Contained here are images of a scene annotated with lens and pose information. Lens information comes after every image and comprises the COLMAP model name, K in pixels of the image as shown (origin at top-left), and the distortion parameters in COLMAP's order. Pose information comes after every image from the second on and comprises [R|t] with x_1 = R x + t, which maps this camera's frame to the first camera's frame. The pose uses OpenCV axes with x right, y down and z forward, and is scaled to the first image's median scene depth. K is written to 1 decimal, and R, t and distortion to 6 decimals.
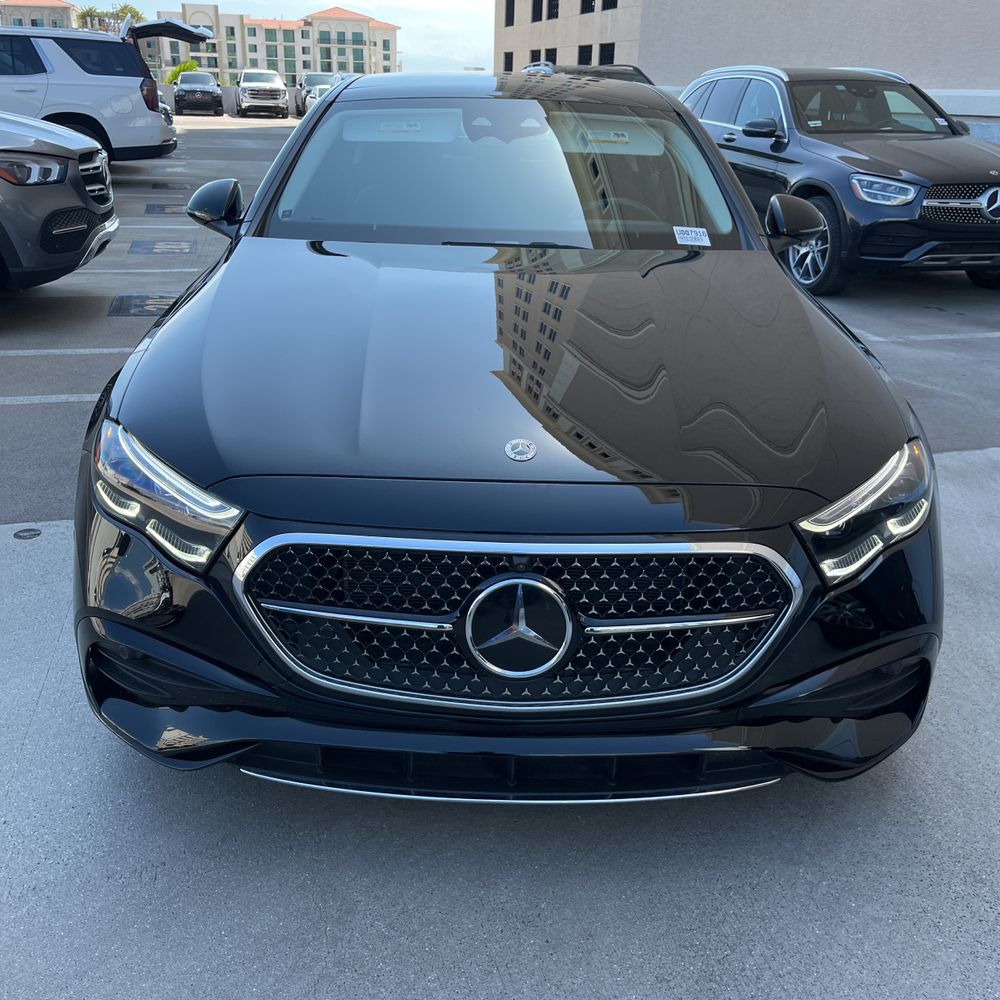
lens RADIAL K [[1022.5, 0, 494.0], [0, 1022.5, 487.4], [0, 0, 1]] dist [0.013552, 0.000000]
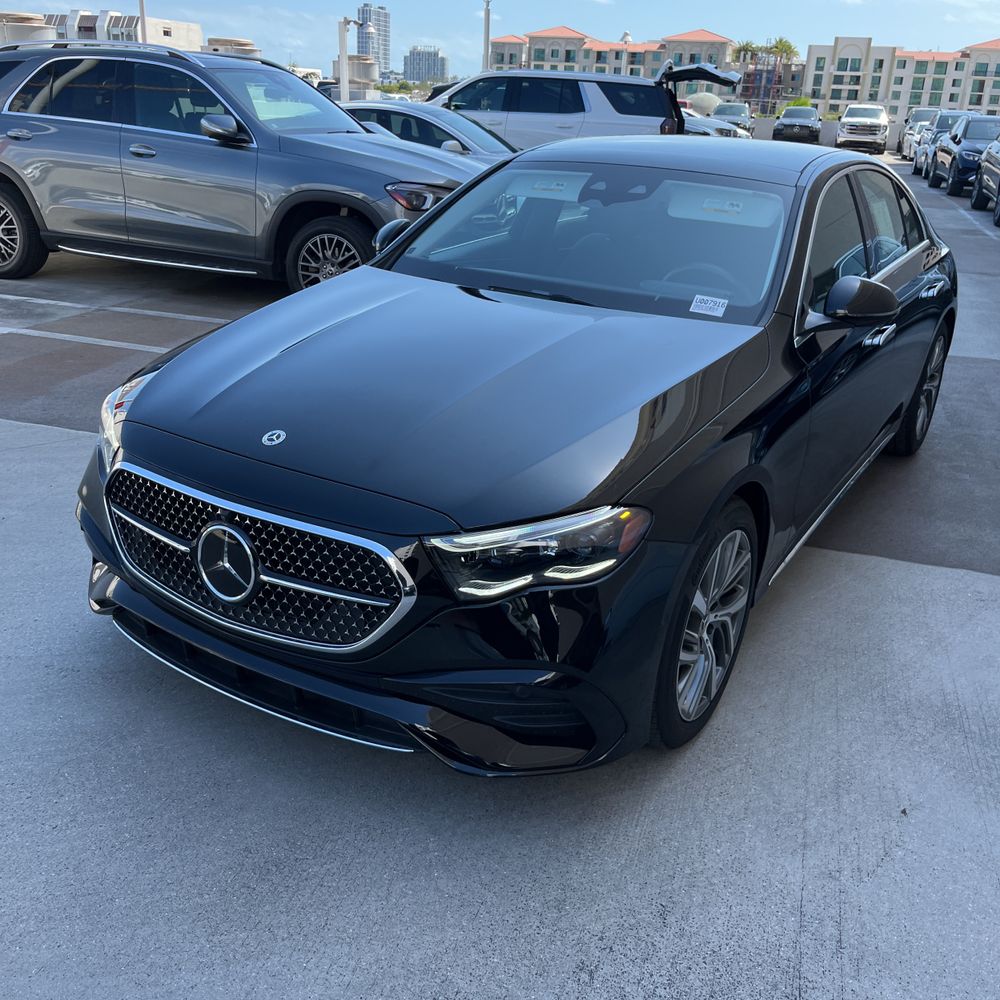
lens RADIAL K [[1022.5, 0, 499.1], [0, 1022.5, 482.3], [0, 0, 1]] dist [0.013552, 0.000000]
pose [[0.844252, 0.200550, -0.497010, 0.209739], [-0.215730, 0.976068, 0.027403, -0.017822], [0.490612, 0.084085, 0.867312, -0.003671]]
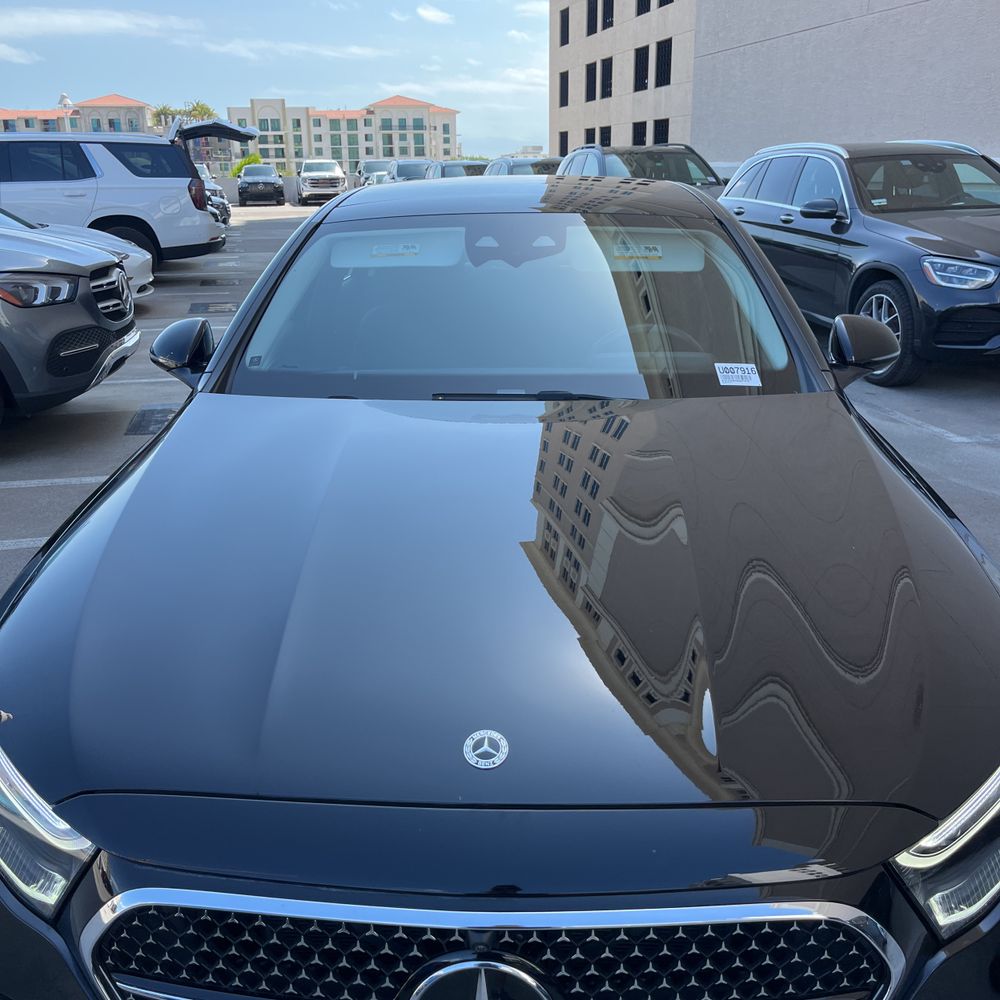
lens RADIAL K [[1022.5, 0, 492.1], [0, 1022.5, 501.1], [0, 0, 1]] dist [0.013552, 0.000000]
pose [[0.997675, -0.019847, -0.065200, 0.017452], [0.016176, 0.998280, -0.056355, -0.036835], [0.066206, 0.055169, 0.996280, 0.063676]]
